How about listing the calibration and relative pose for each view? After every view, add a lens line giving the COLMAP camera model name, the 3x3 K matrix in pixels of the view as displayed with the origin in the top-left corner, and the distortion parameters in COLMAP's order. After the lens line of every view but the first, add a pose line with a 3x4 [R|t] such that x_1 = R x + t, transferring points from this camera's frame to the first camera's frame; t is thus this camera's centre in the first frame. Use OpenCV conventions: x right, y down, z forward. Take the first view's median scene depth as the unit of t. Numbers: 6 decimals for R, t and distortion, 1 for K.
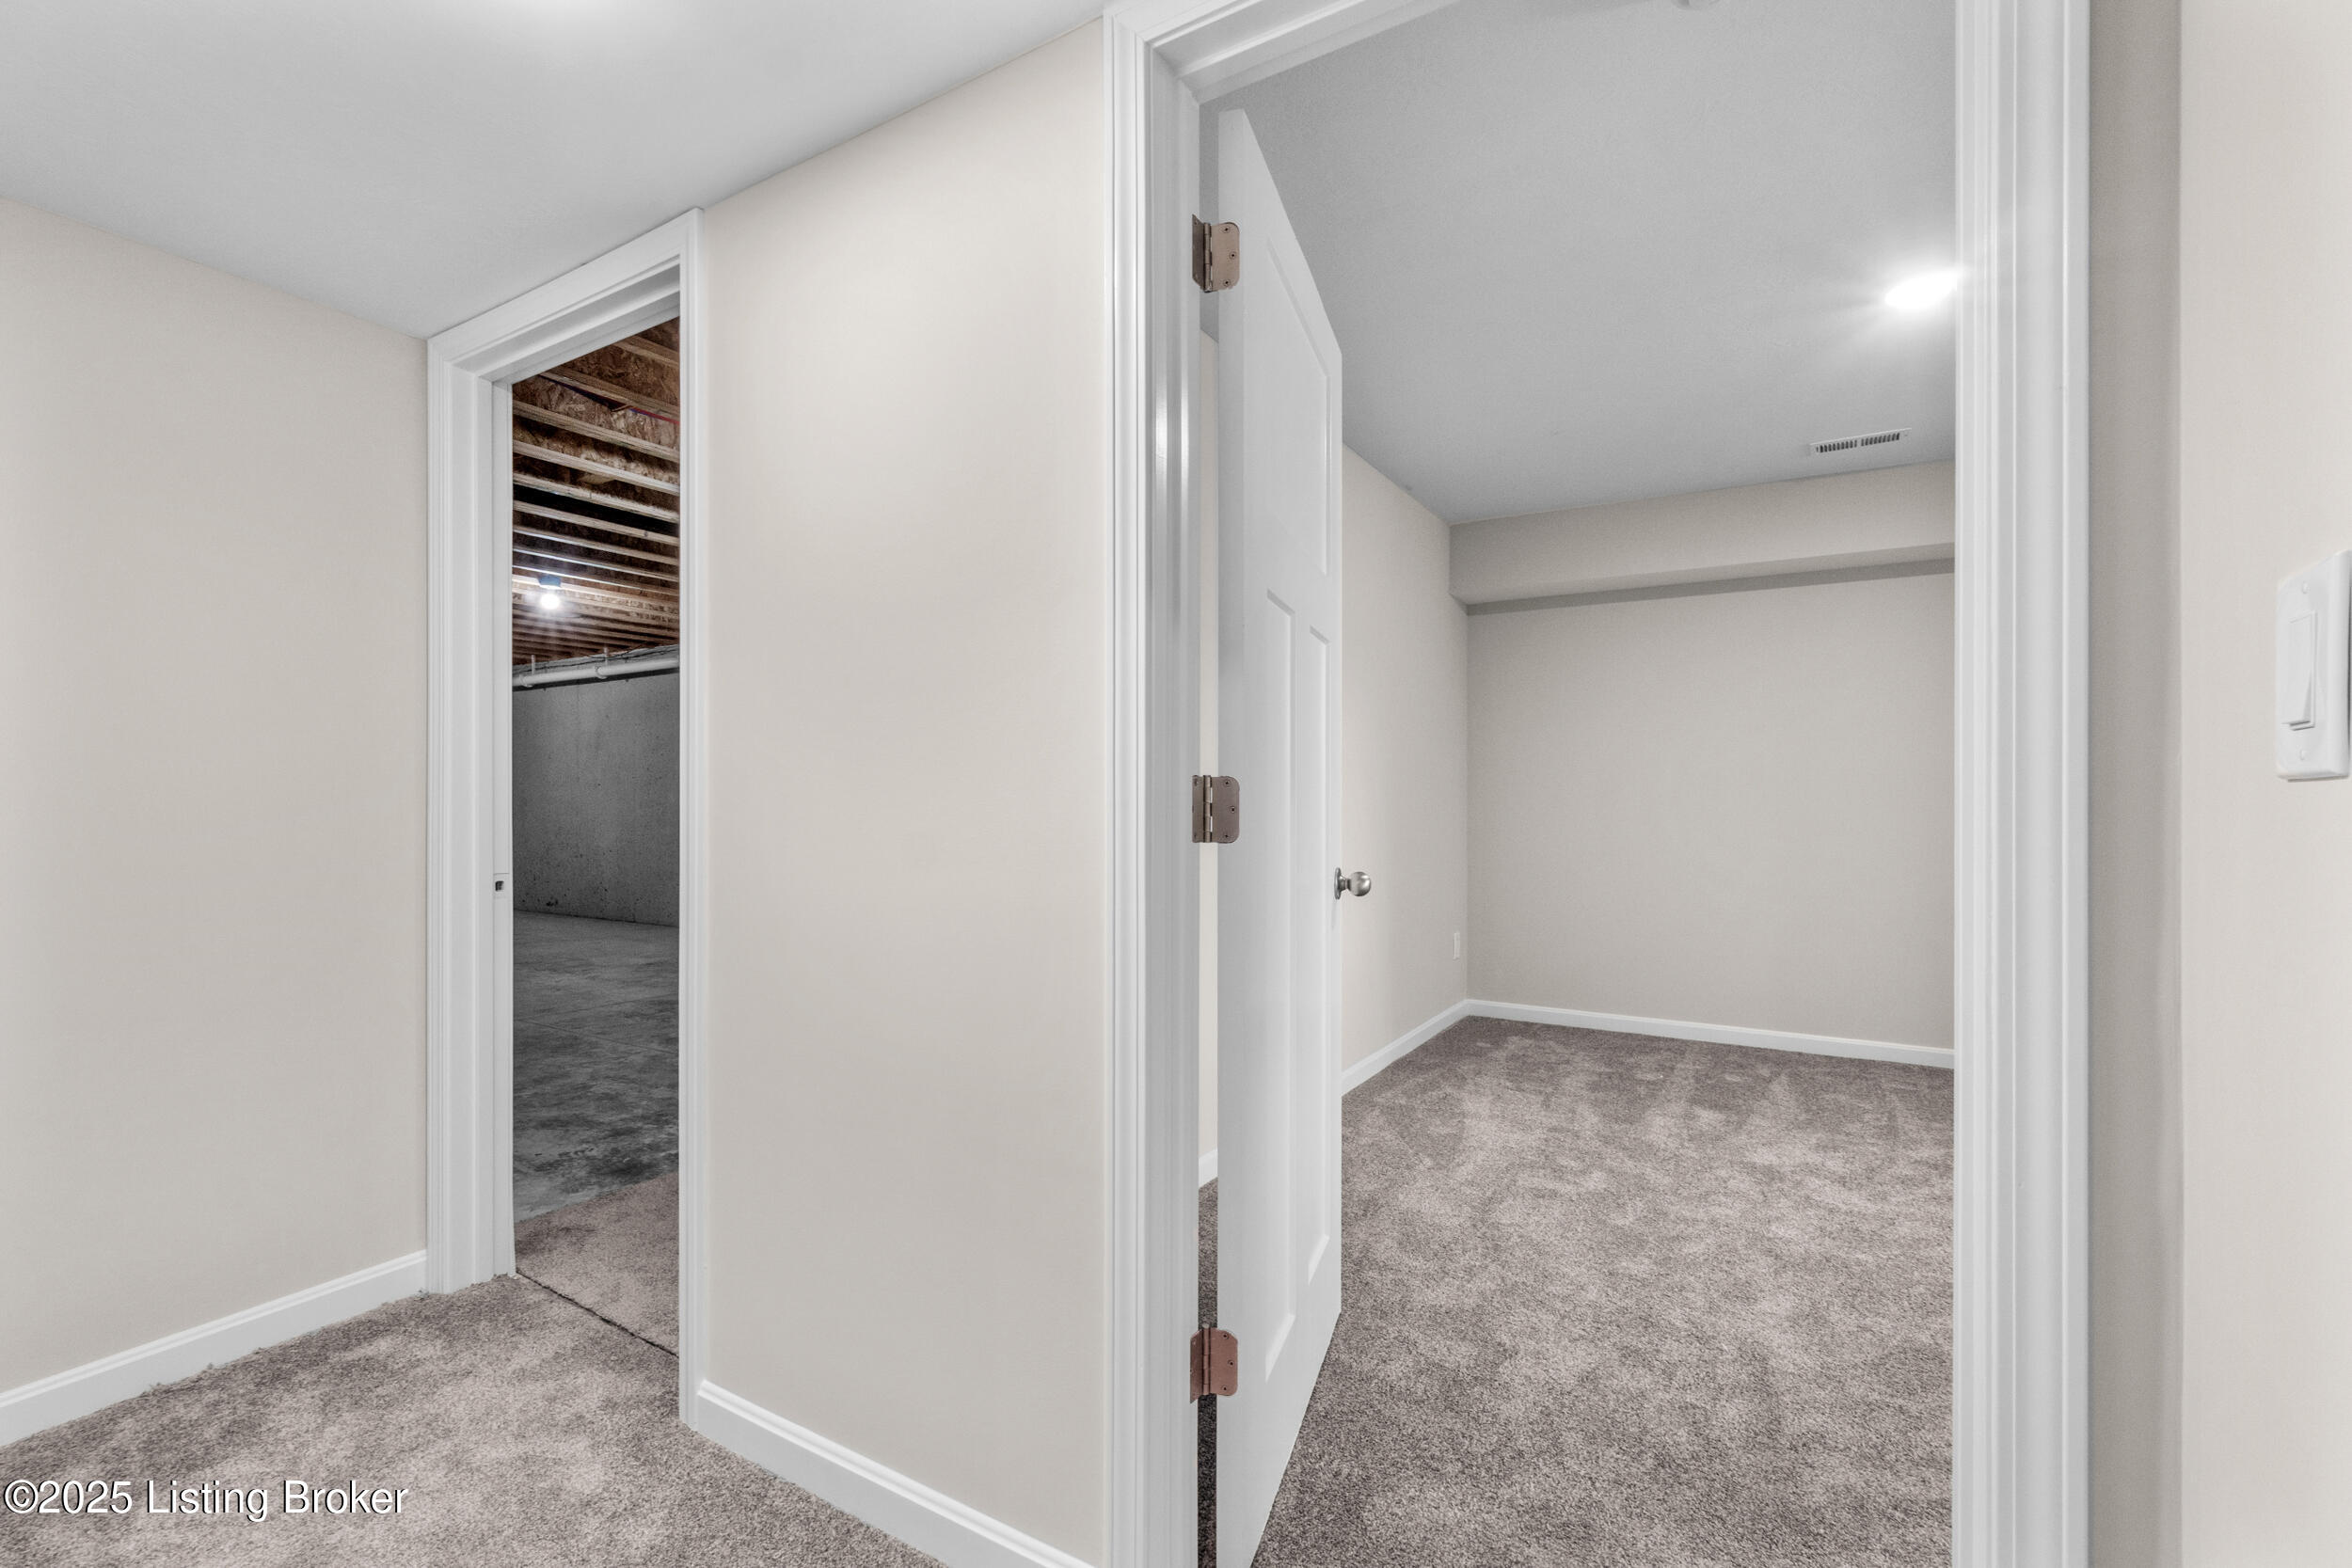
lens RADIAL K [[1042.9, 0, 1164.0], [0, 1042.9, 801.0], [0, 0, 1]] dist [-0.001432, -0.000509]
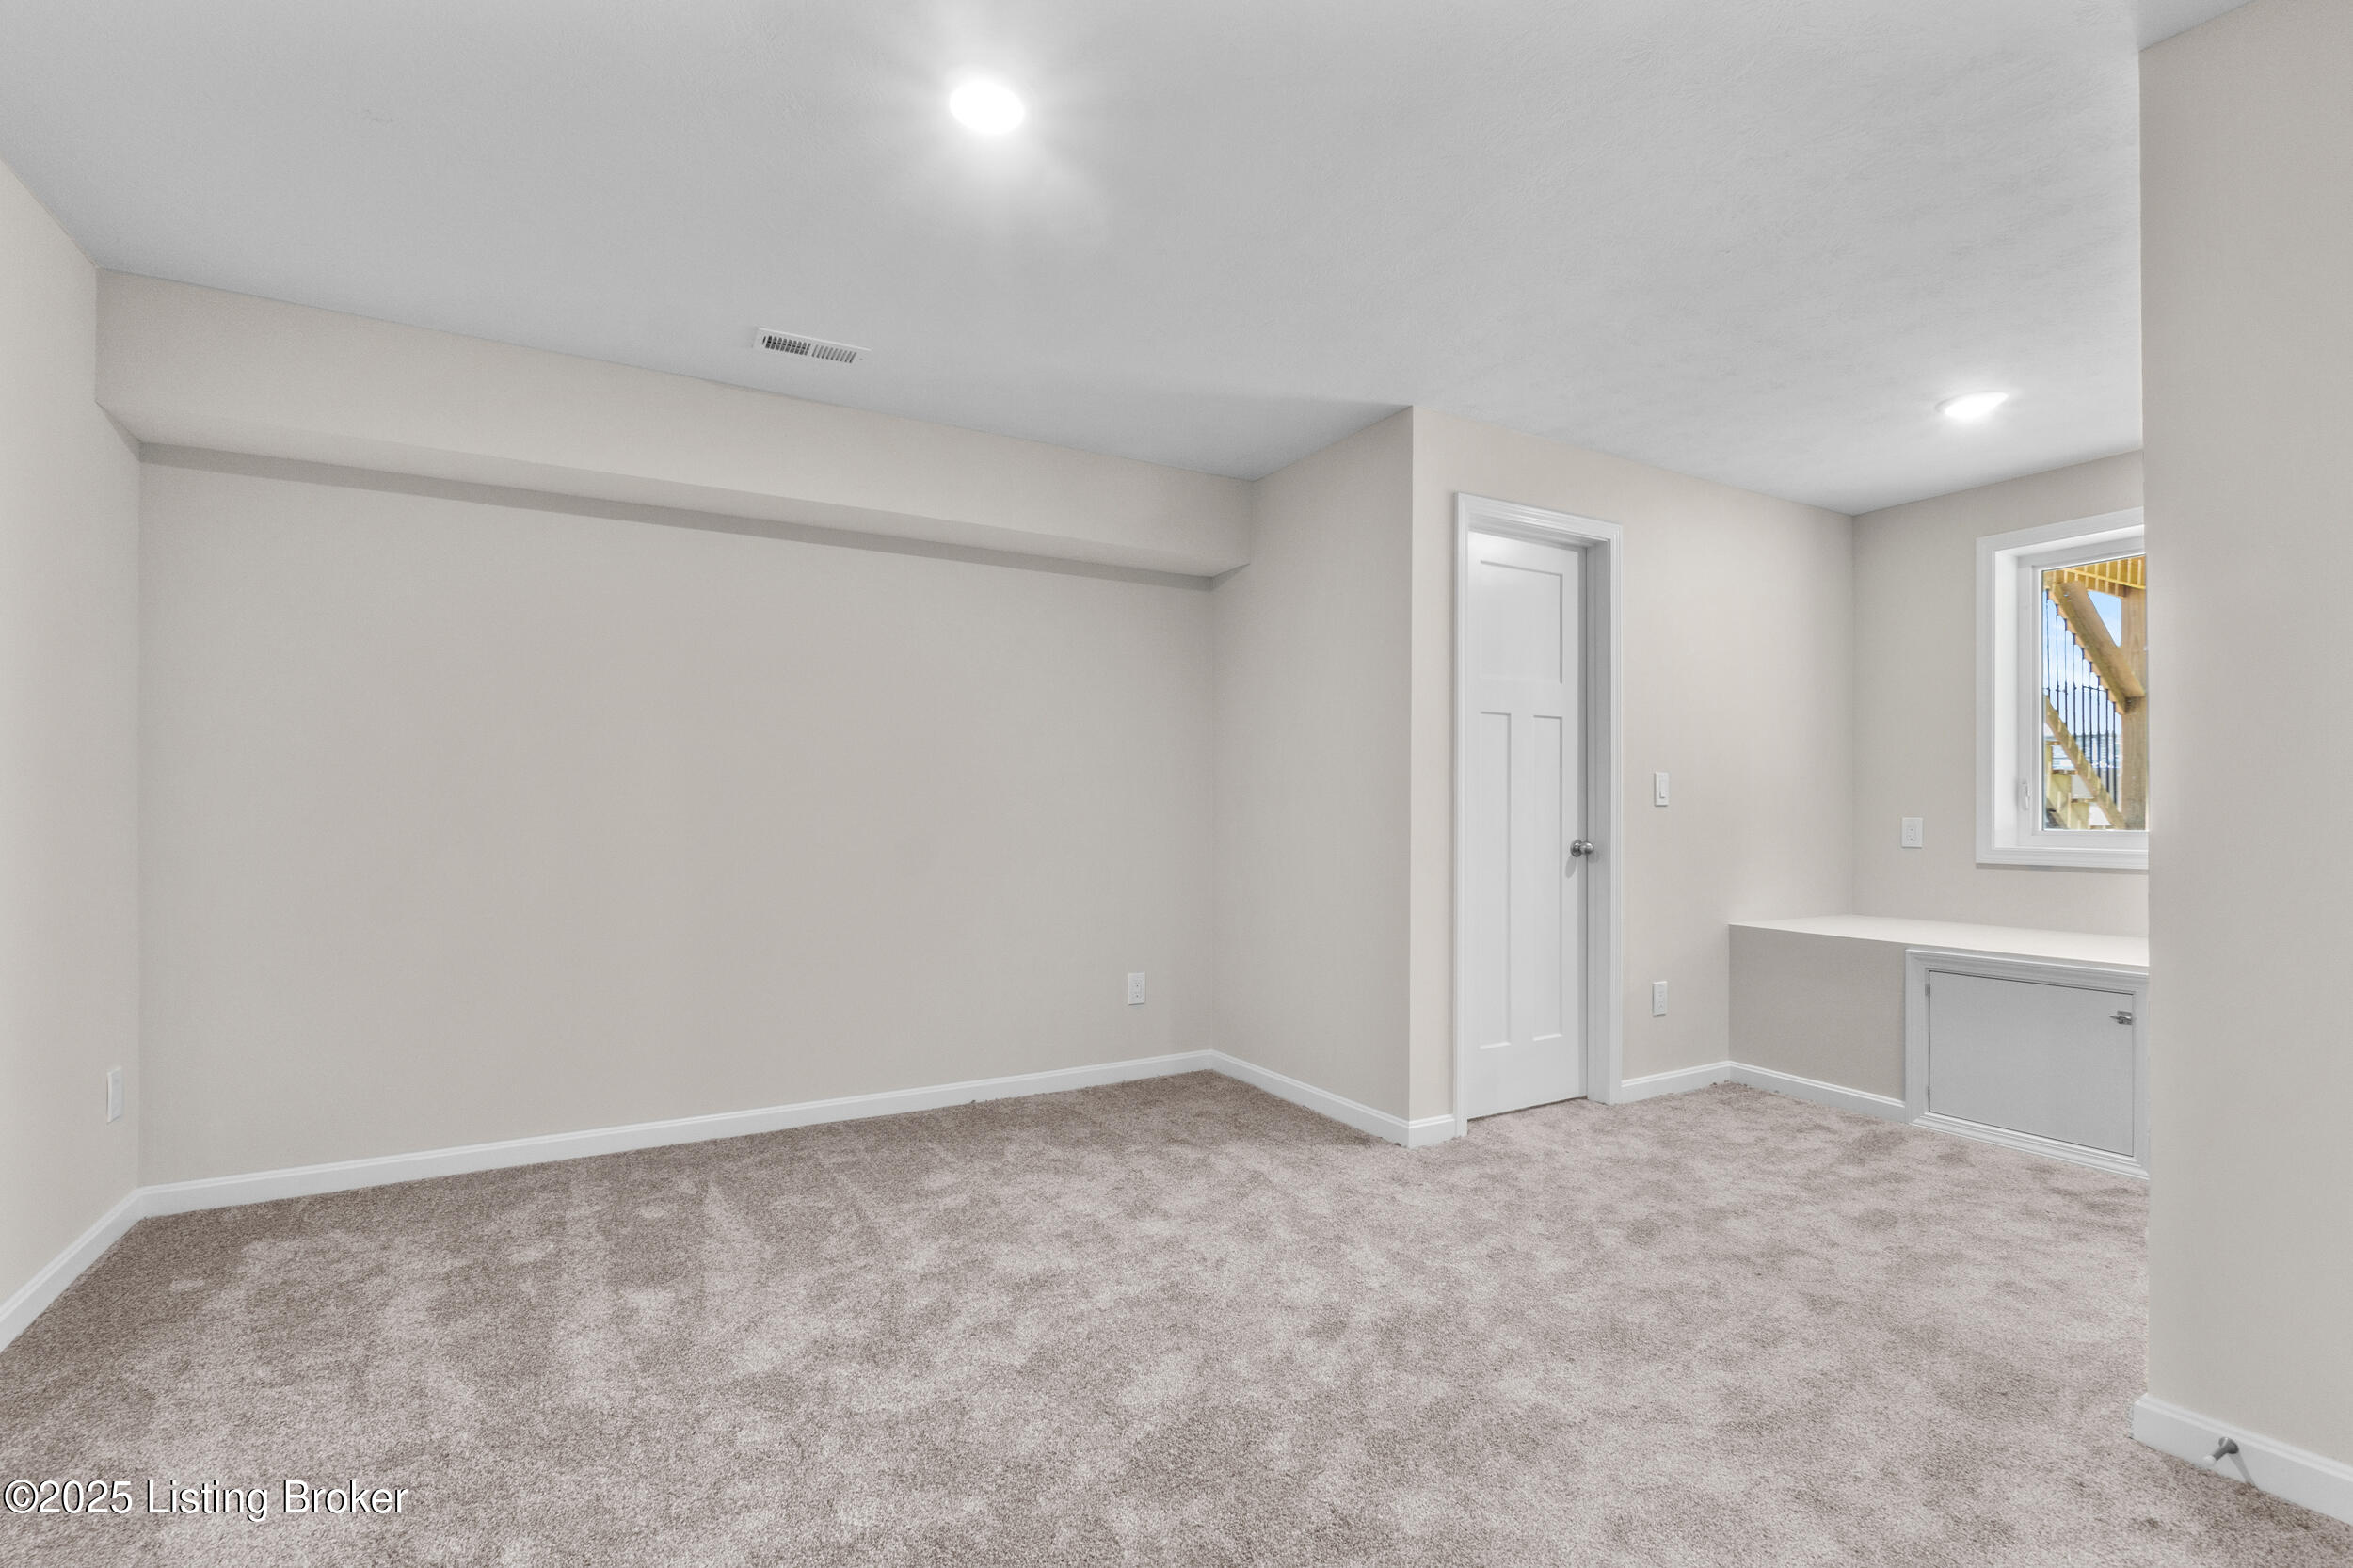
lens RADIAL K [[1058.8, 0, 1168.4], [0, 1058.8, 820.9], [0, 0, 1]] dist [0.000214, -0.000106]
pose [[0.478685, -0.012094, 0.877904, 0.090194], [0.004378, 0.999926, 0.011388, -0.005896], [-0.877976, -0.001608, 0.478702, 0.364425]]
